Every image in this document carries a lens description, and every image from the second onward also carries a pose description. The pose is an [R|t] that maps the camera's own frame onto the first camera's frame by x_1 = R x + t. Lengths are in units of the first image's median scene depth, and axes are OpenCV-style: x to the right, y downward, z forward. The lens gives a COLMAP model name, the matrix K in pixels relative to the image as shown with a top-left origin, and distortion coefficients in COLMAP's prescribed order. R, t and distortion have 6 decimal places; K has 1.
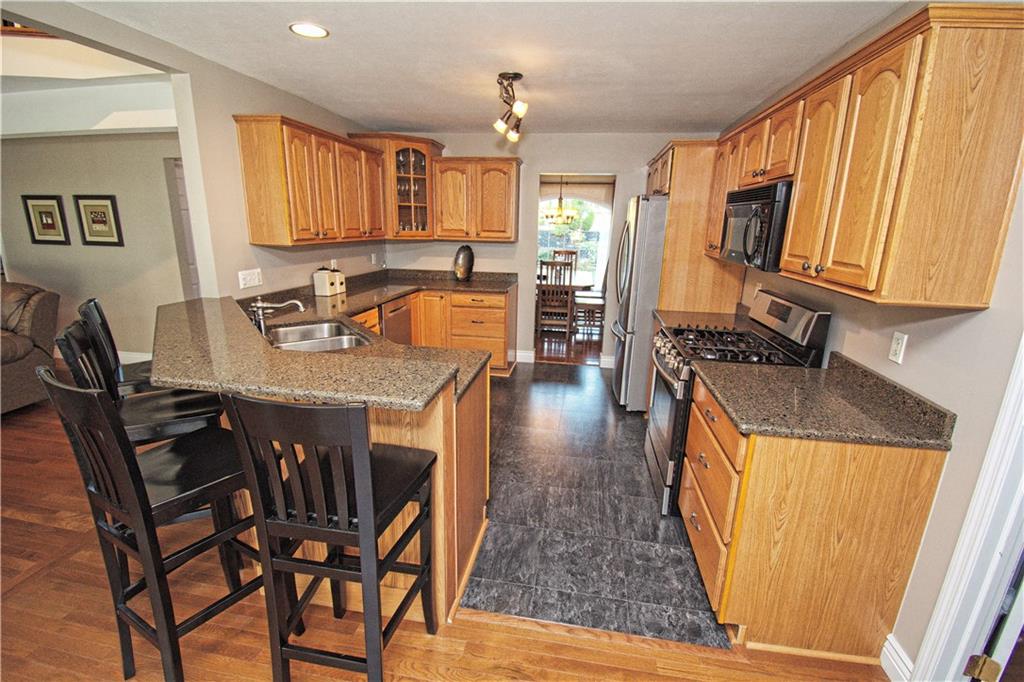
lens RADIAL K [[454.3, 0, 515.3], [0, 454.3, 342.2], [0, 0, 1]] dist [0.014873, -0.019902]
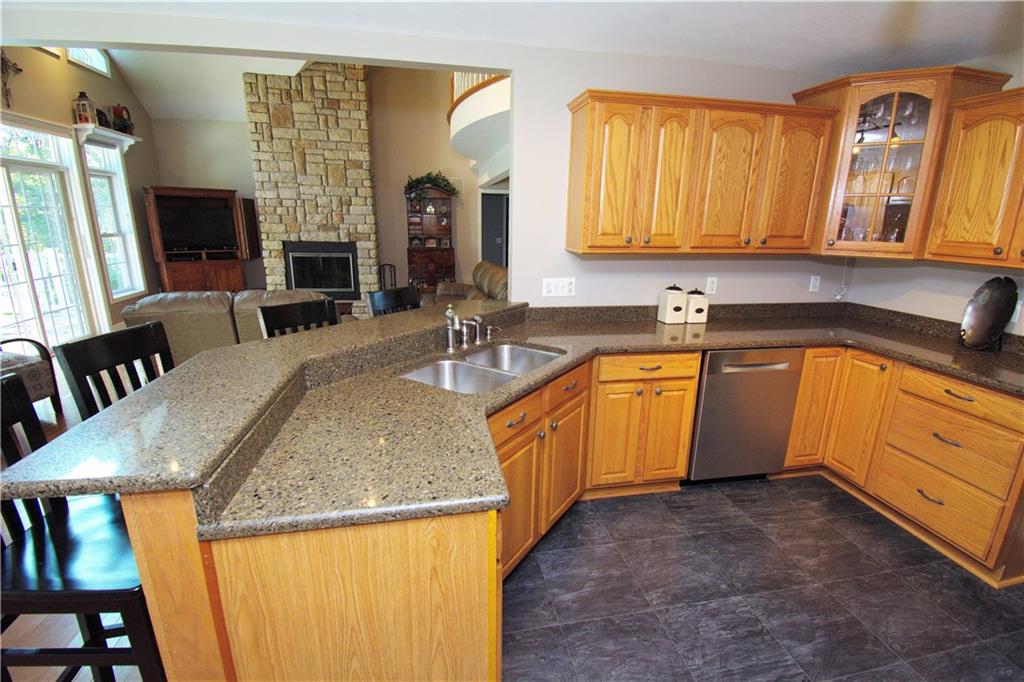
lens RADIAL K [[454.3, 0, 515.3], [0, 454.3, 342.2], [0, 0, 1]] dist [0.014873, -0.019902]
pose [[0.346651, 0.223235, -0.911043, 0.185250], [-0.245386, 0.959025, 0.141623, -0.110799], [0.905328, 0.174463, 0.387225, 0.460424]]
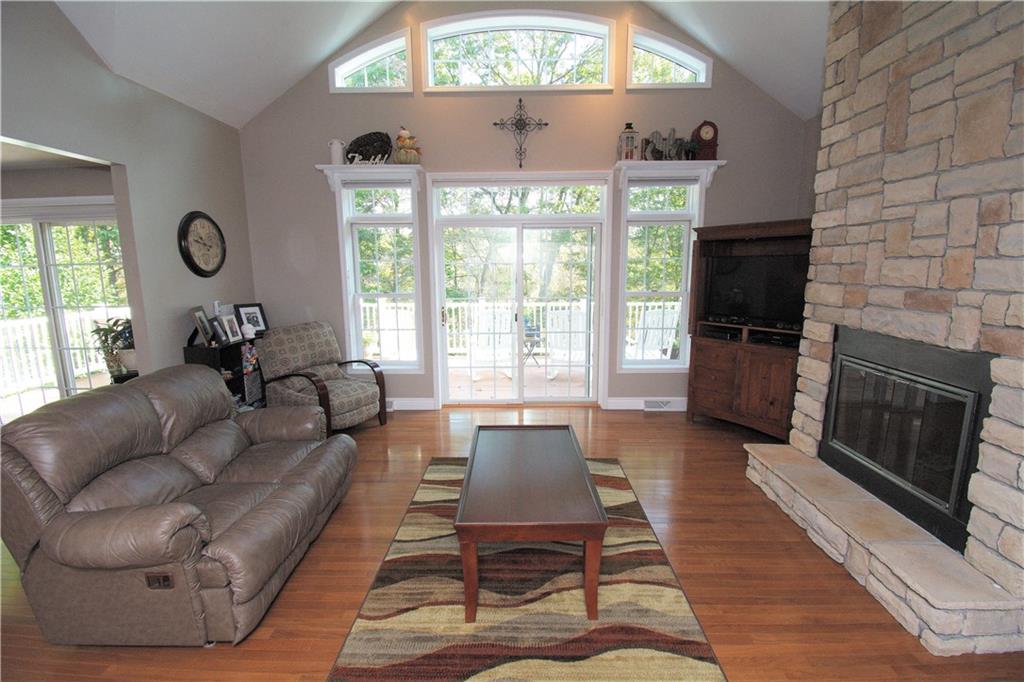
lens RADIAL K [[454.3, 0, 515.3], [0, 454.3, 342.2], [0, 0, 1]] dist [0.014873, -0.019902]
pose [[-0.988680, 0.012760, -0.149497, -1.147441], [-0.048691, 0.915168, 0.400122, -0.257152], [0.141920, 0.402871, -0.904187, 0.856672]]
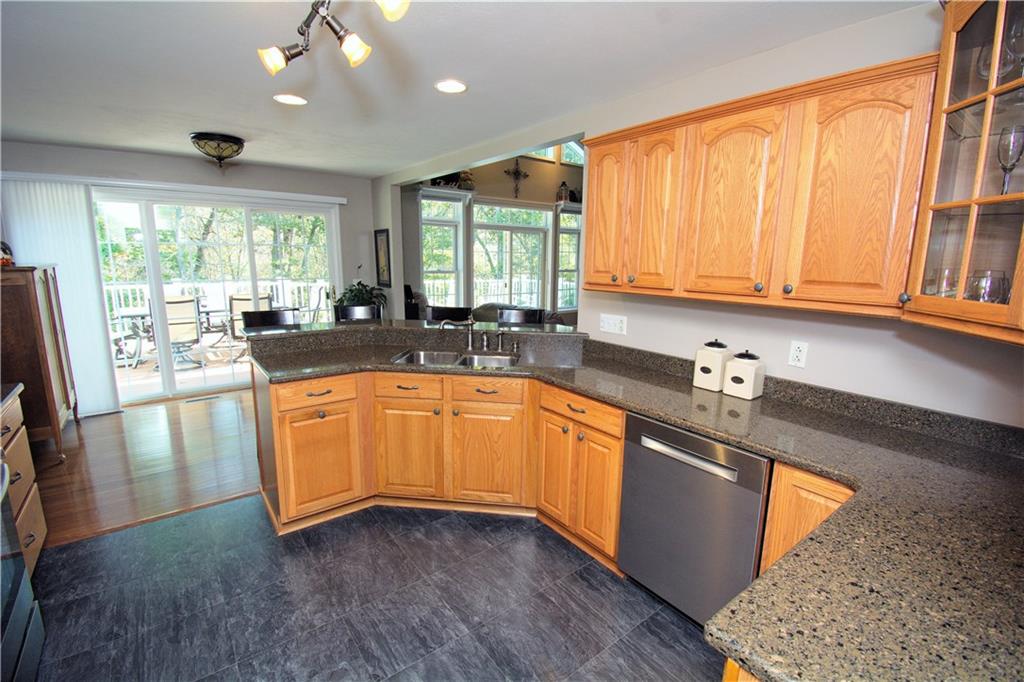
lens RADIAL K [[454.3, 0, 515.3], [0, 454.3, 342.2], [0, 0, 1]] dist [0.014873, -0.019902]
pose [[-0.685785, 0.104791, -0.720221, 0.165498], [-0.211589, 0.918132, 0.335059, -0.288237], [0.696369, 0.382169, -0.607468, 1.114604]]
